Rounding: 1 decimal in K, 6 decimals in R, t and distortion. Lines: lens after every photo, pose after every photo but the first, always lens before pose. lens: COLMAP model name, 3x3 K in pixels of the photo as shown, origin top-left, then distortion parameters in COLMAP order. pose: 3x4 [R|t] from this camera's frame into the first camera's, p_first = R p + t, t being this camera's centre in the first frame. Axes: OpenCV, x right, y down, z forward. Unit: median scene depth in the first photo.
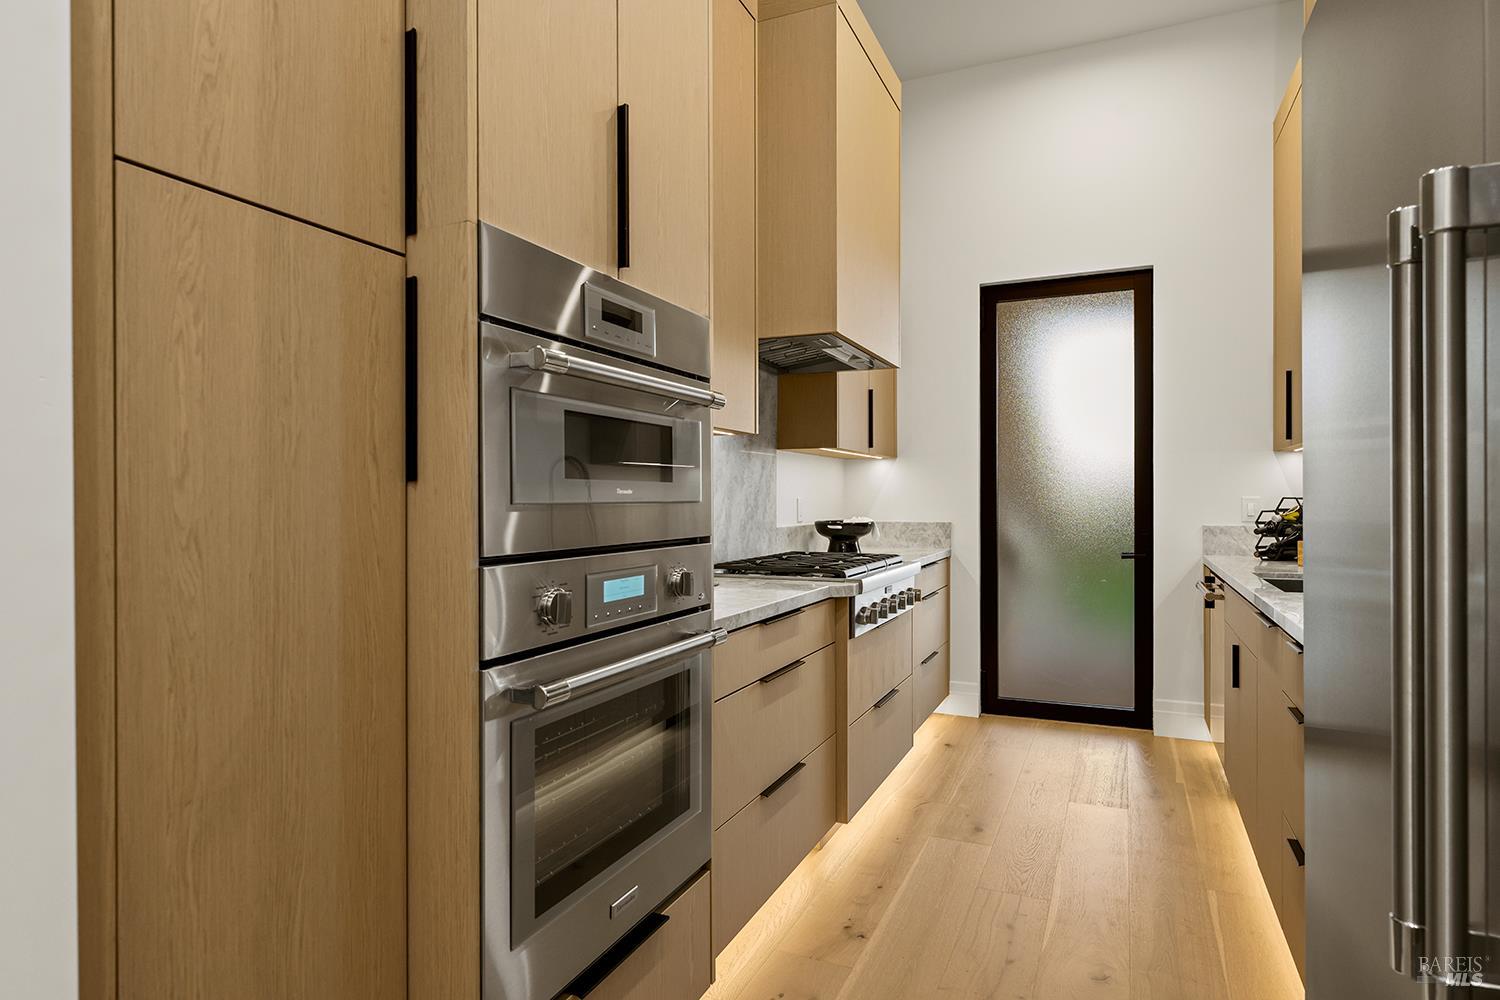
lens RADIAL K [[835.4, 0, 750.0], [0, 835.4, 500.0], [0, 0, 1]] dist [-0.000960, -0.000778]
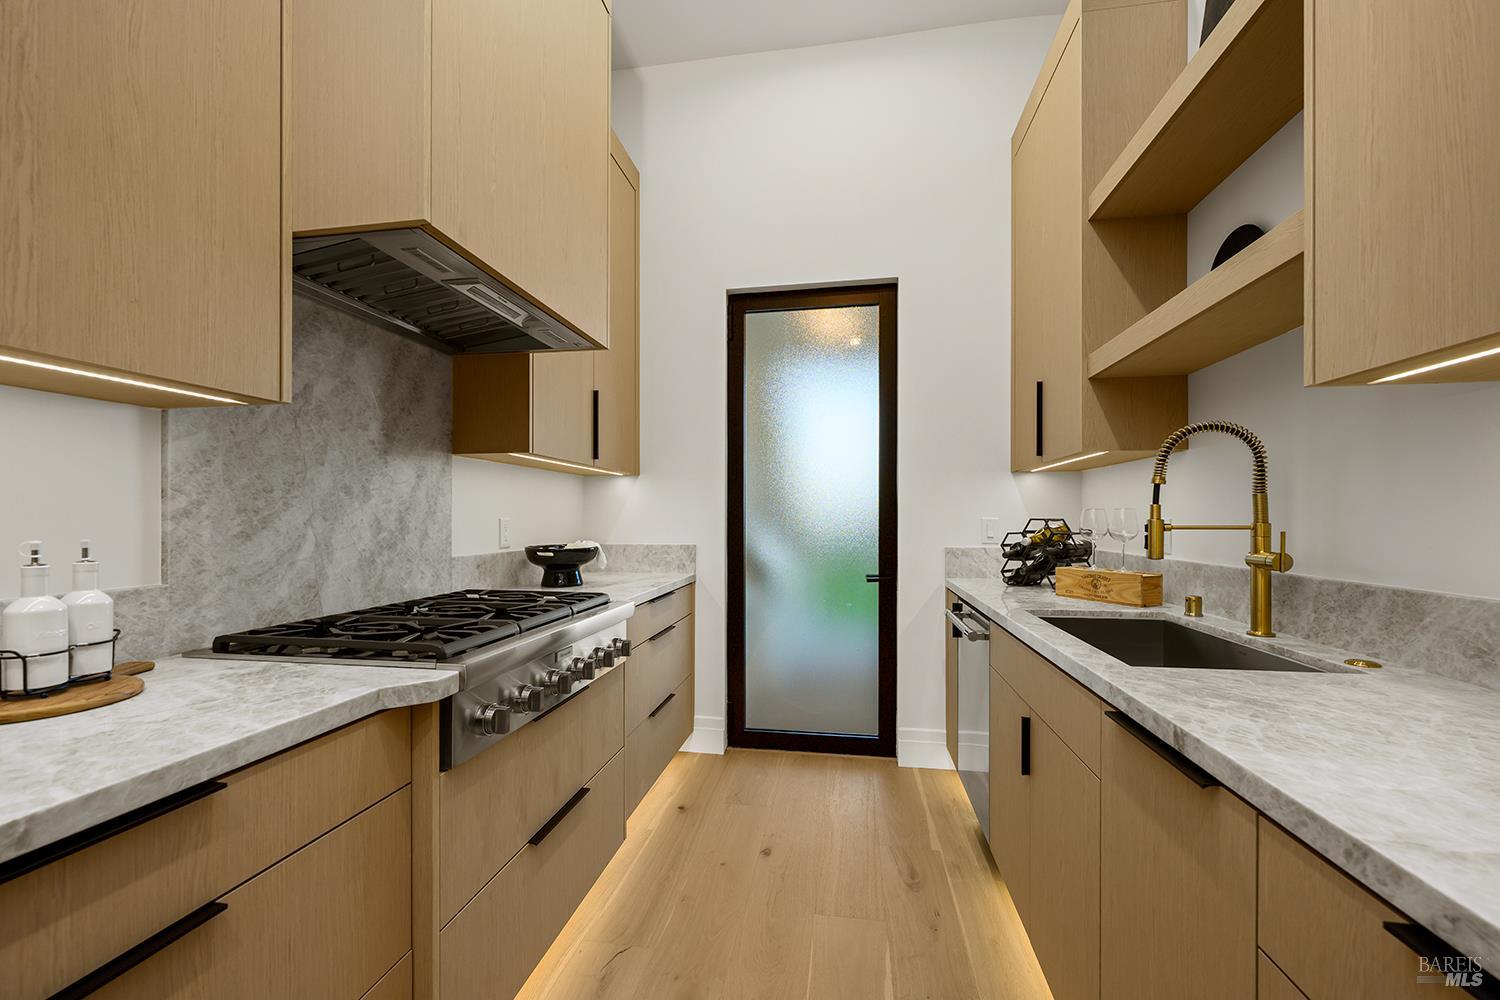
lens RADIAL K [[600.5, 0, 751.2], [0, 600.5, 522.9], [0, 0, 1]] dist [-0.001074, 0.000015]
pose [[0.967102, -0.000143, 0.254389, 0.156657], [-0.001085, 0.999988, 0.004688, -0.000983], [-0.254387, -0.004810, 0.967090, 0.408653]]
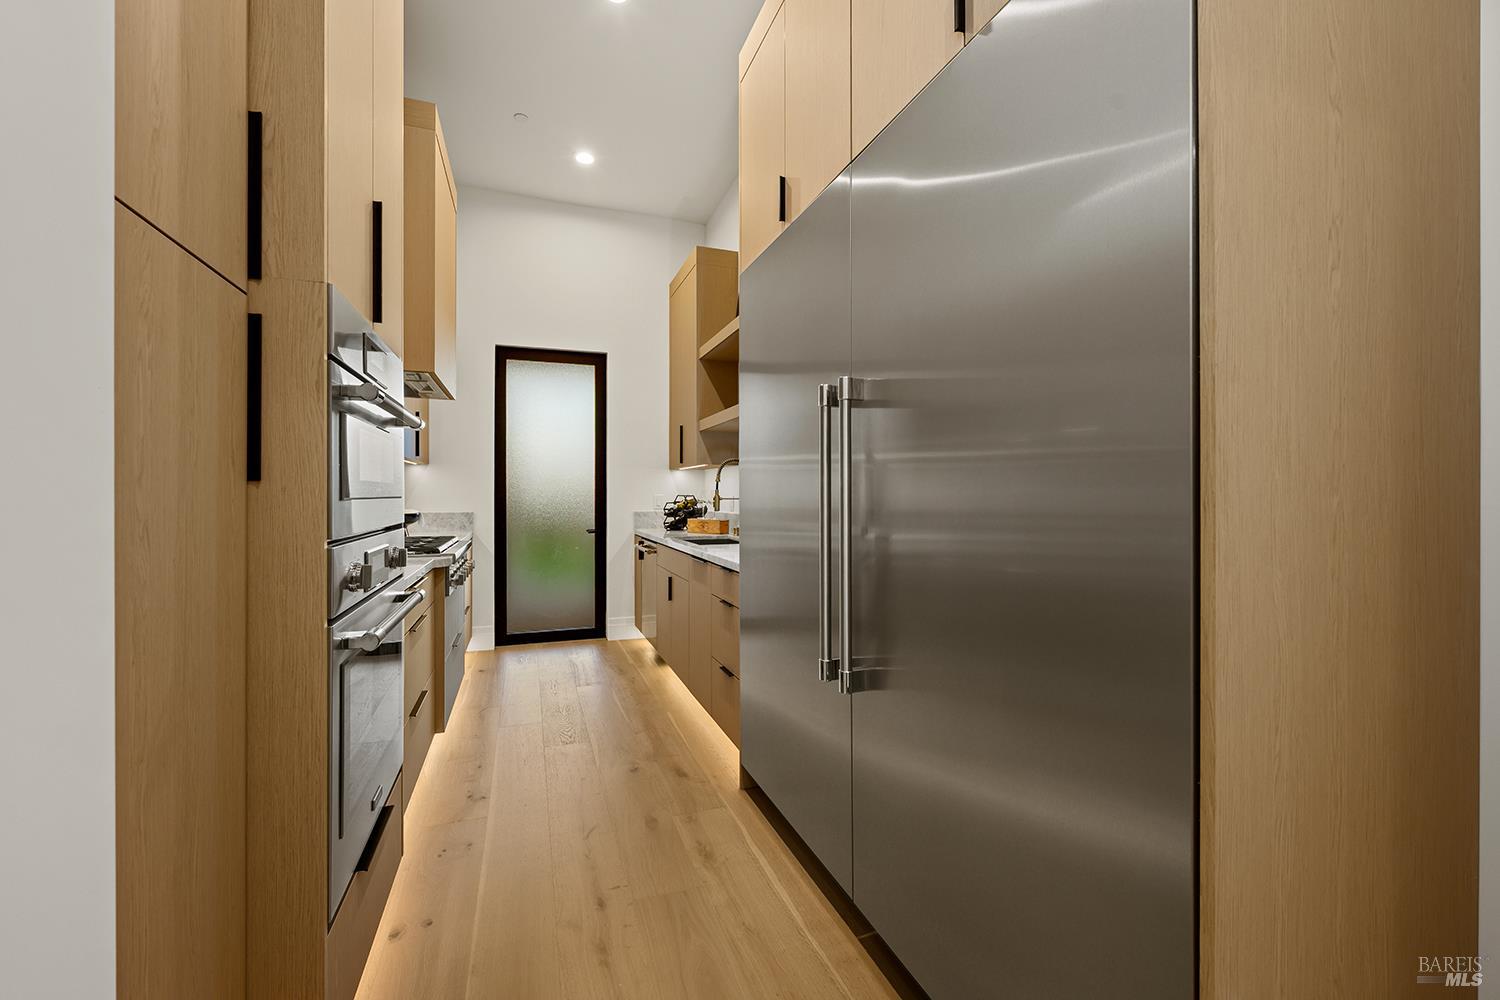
lens RADIAL K [[606.4, 0, 742.5], [0, 606.4, 493.0], [0, 0, 1]] dist [-0.001054, 0.000034]
pose [[0.722337, 0.004701, 0.691525, -0.158770], [-0.001126, 0.999984, -0.005621, -0.000188], [-0.691540, 0.003282, 0.722330, -0.041581]]
